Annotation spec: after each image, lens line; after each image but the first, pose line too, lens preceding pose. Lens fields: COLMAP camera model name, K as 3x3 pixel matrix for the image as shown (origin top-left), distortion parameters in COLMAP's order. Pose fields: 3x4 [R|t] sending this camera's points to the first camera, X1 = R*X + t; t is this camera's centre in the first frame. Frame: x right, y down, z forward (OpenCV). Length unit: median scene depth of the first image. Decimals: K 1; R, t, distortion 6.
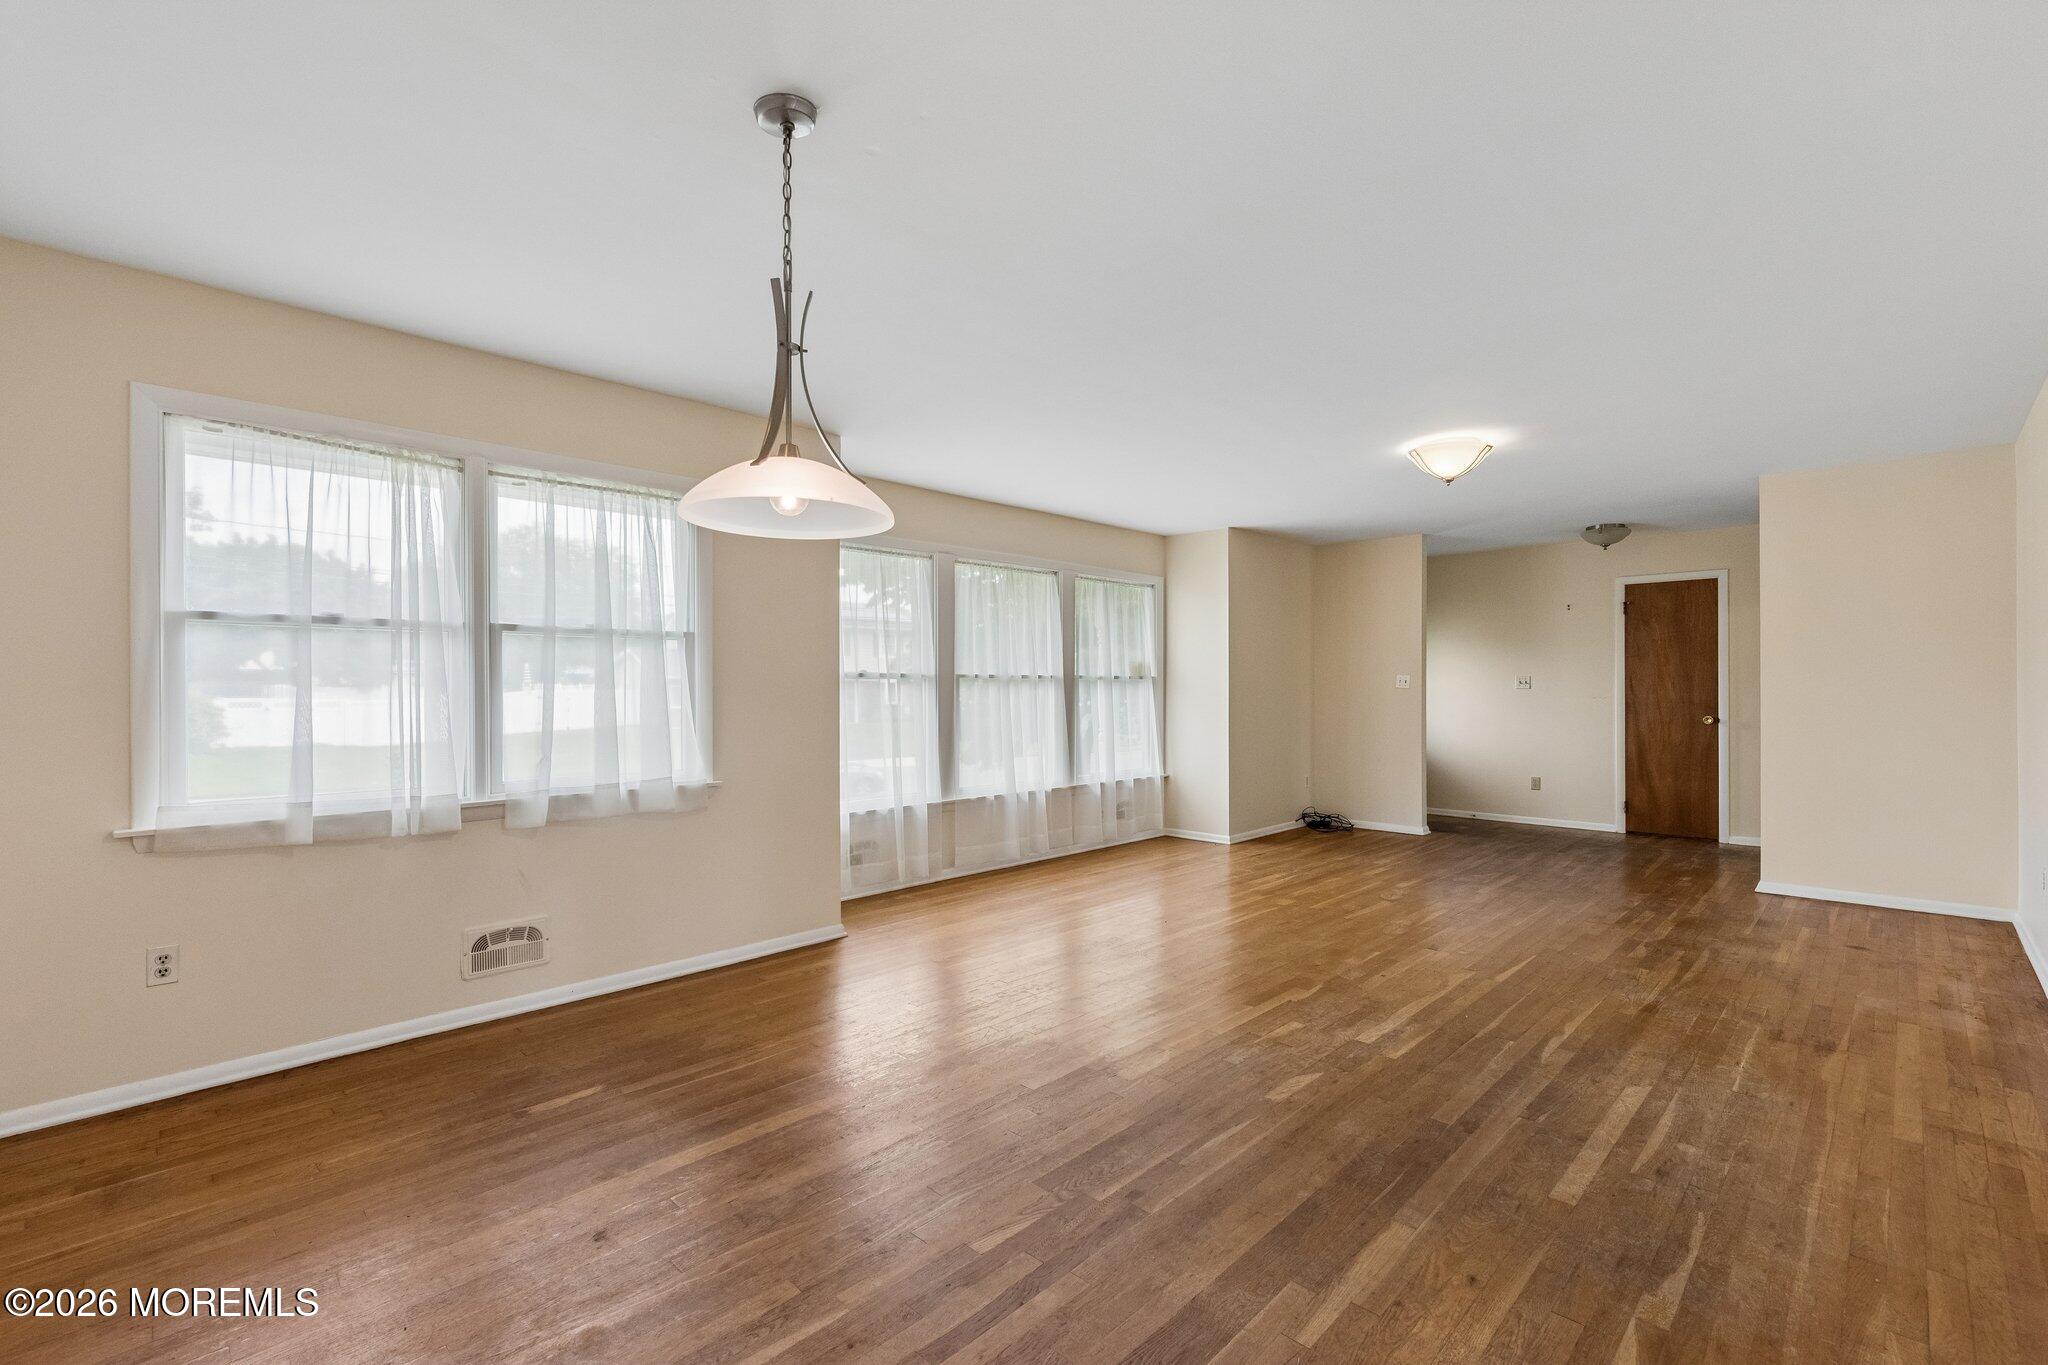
lens RADIAL K [[896.4, 0, 1032.1], [0, 896.4, 696.6], [0, 0, 1]] dist [0.002193, -0.000316]
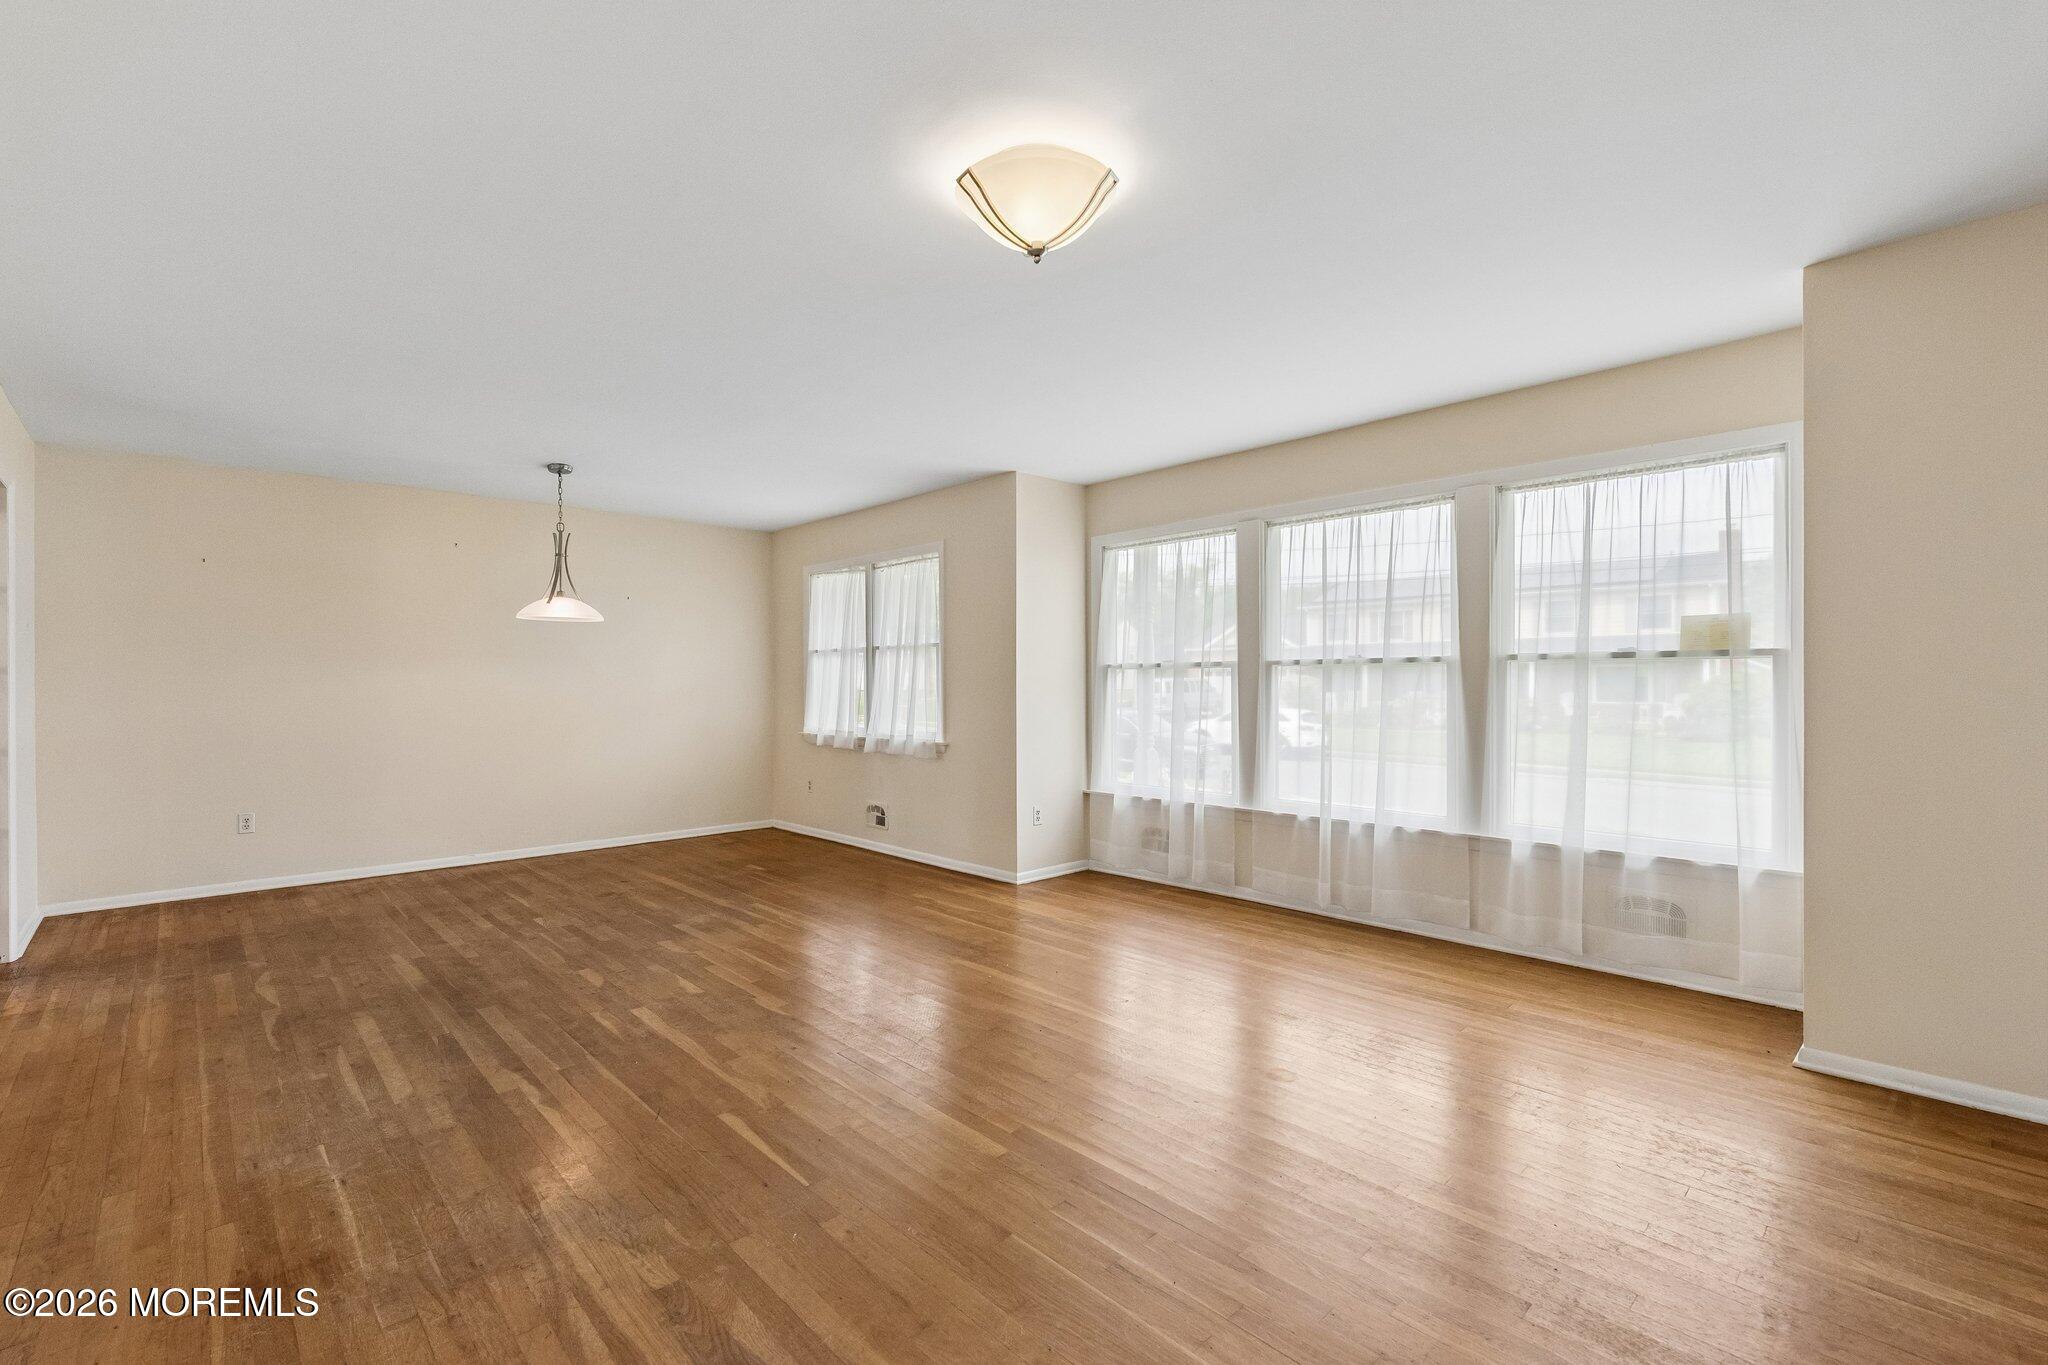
lens RADIAL K [[896.4, 0, 1008.7], [0, 896.4, 687.6], [0, 0, 1]] dist [0.002193, -0.000316]
pose [[-0.051346, 0.009719, -0.998634, 1.123942], [-0.004327, 0.999941, 0.009954, -0.010322], [0.998672, 0.004832, -0.051301, 1.191159]]
